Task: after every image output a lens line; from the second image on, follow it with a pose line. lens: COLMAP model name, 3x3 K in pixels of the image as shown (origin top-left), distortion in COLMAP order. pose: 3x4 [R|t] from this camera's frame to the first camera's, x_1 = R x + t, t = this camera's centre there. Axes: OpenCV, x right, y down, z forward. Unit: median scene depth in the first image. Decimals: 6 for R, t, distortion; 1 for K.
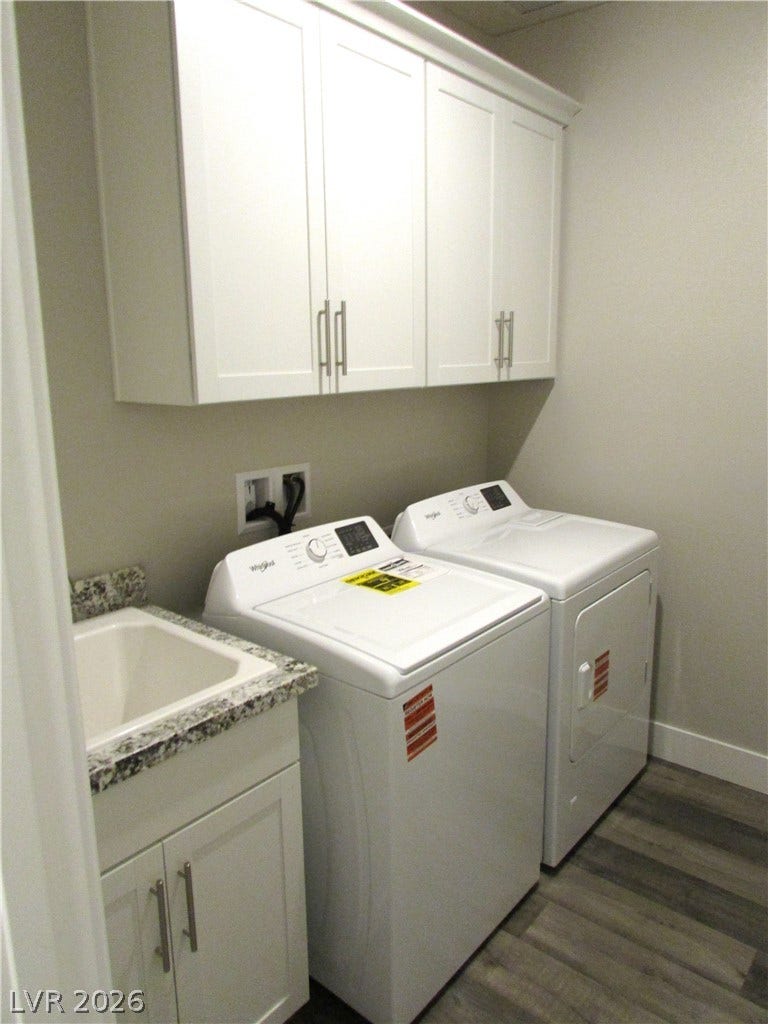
lens RADIAL K [[725.3, 0, 384.0], [0, 725.3, 512.0], [0, 0, 1]] dist [-0.048212, 0.037305]
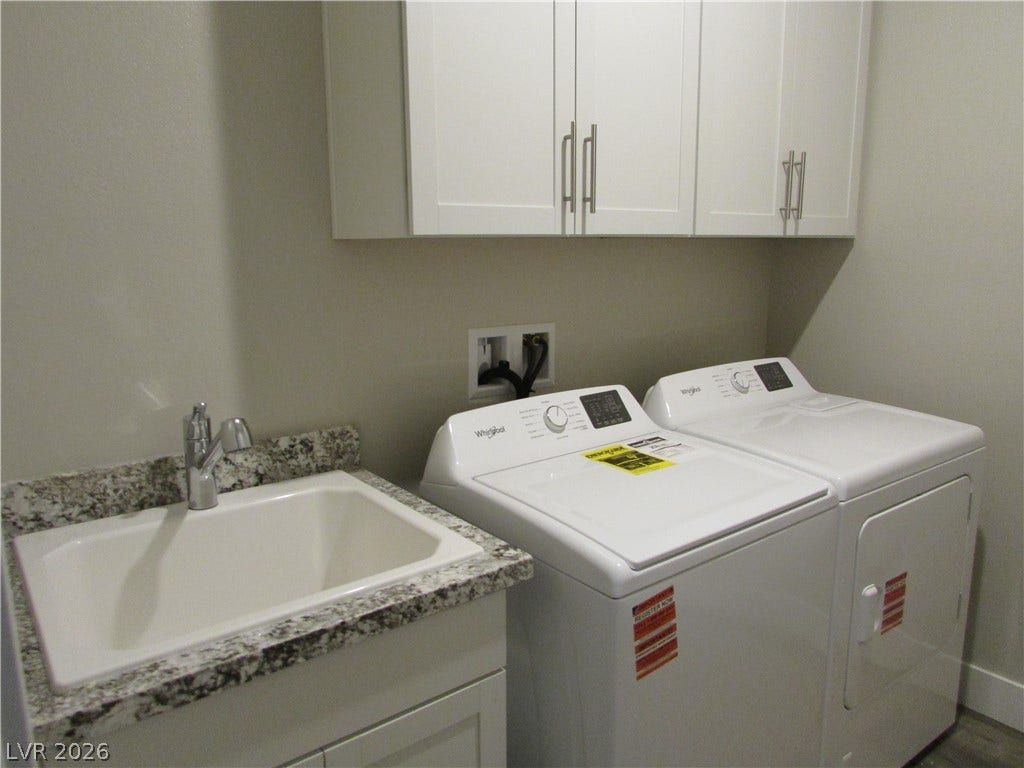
lens RADIAL K [[725.3, 0, 510.0], [0, 725.3, 388.2], [0, 0, 1]] dist [-0.048212, 0.037305]
pose [[0.978403, 0.043453, -0.202087, 0.031557], [-0.047477, 0.998758, -0.015109, 0.033808], [0.201180, 0.024377, 0.979251, 0.161817]]
